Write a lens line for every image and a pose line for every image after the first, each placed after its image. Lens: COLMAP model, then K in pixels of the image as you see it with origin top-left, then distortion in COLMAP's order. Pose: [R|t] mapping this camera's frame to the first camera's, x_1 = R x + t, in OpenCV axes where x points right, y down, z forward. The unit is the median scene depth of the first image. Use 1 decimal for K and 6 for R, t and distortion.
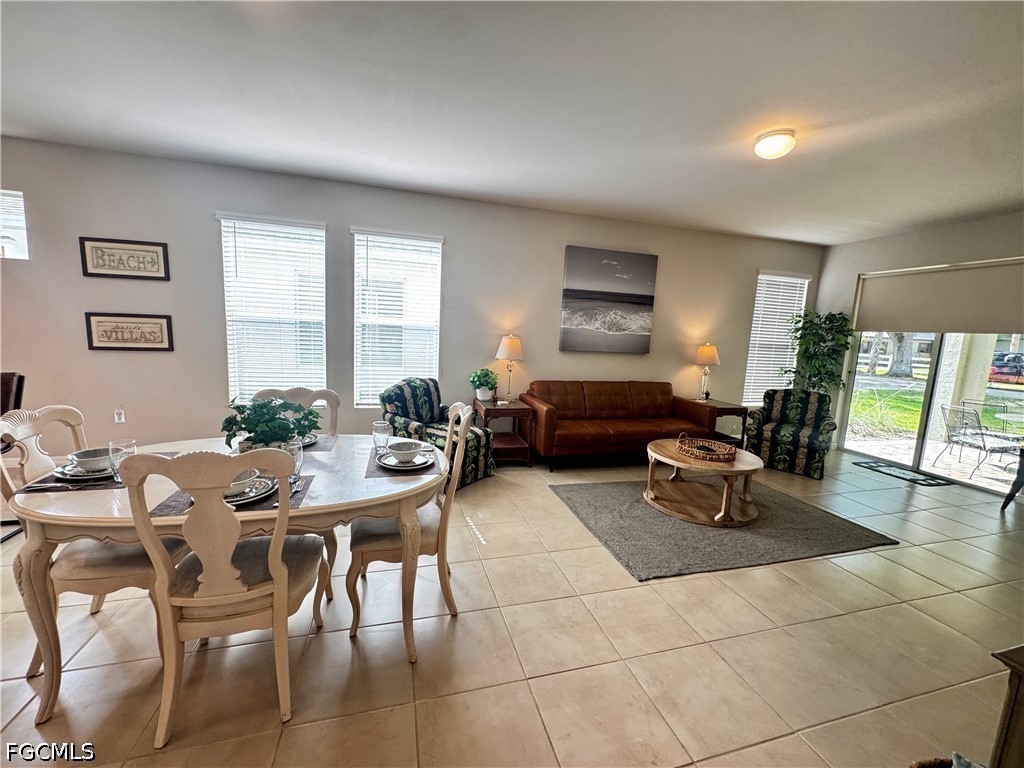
lens RADIAL K [[410.0, 0, 509.2], [0, 410.0, 386.8], [0, 0, 1]] dist [-0.003674, -0.000341]
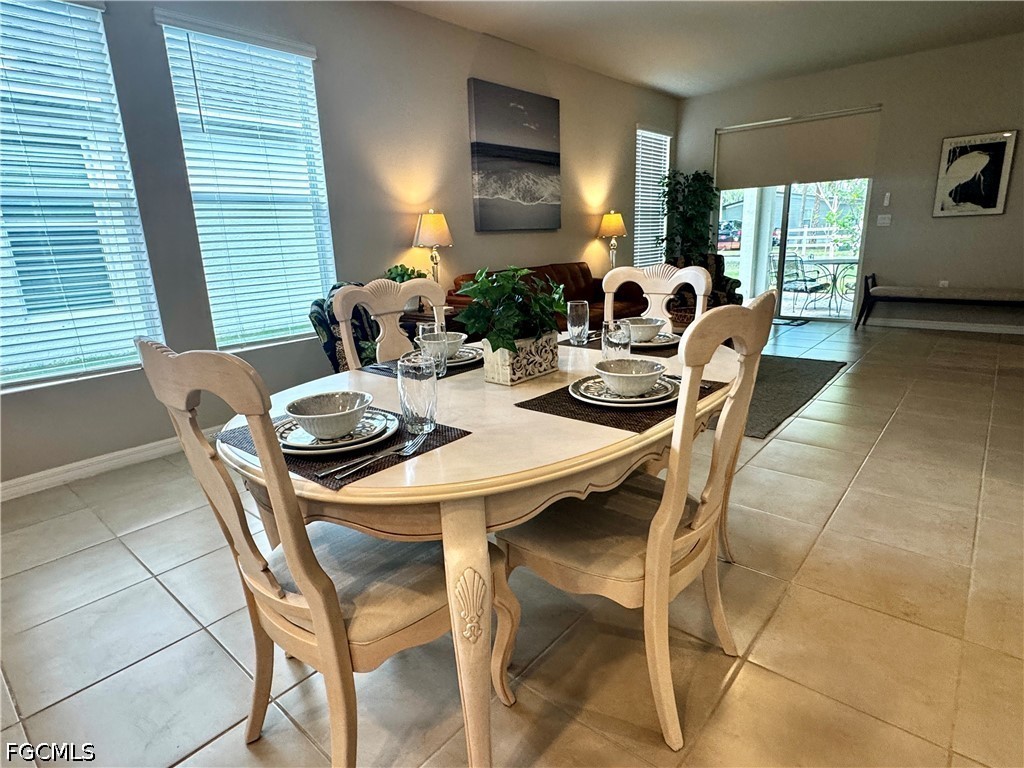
lens RADIAL K [[562.5, 0, 511.3], [0, 562.5, 382.2], [0, 0, 1]] dist [-0.000349, 0.000061]
pose [[0.828547, -0.218526, 0.515515, -0.384265], [0.158349, 0.974560, 0.158612, 0.022800], [-0.537061, -0.049786, 0.842073, 0.108166]]
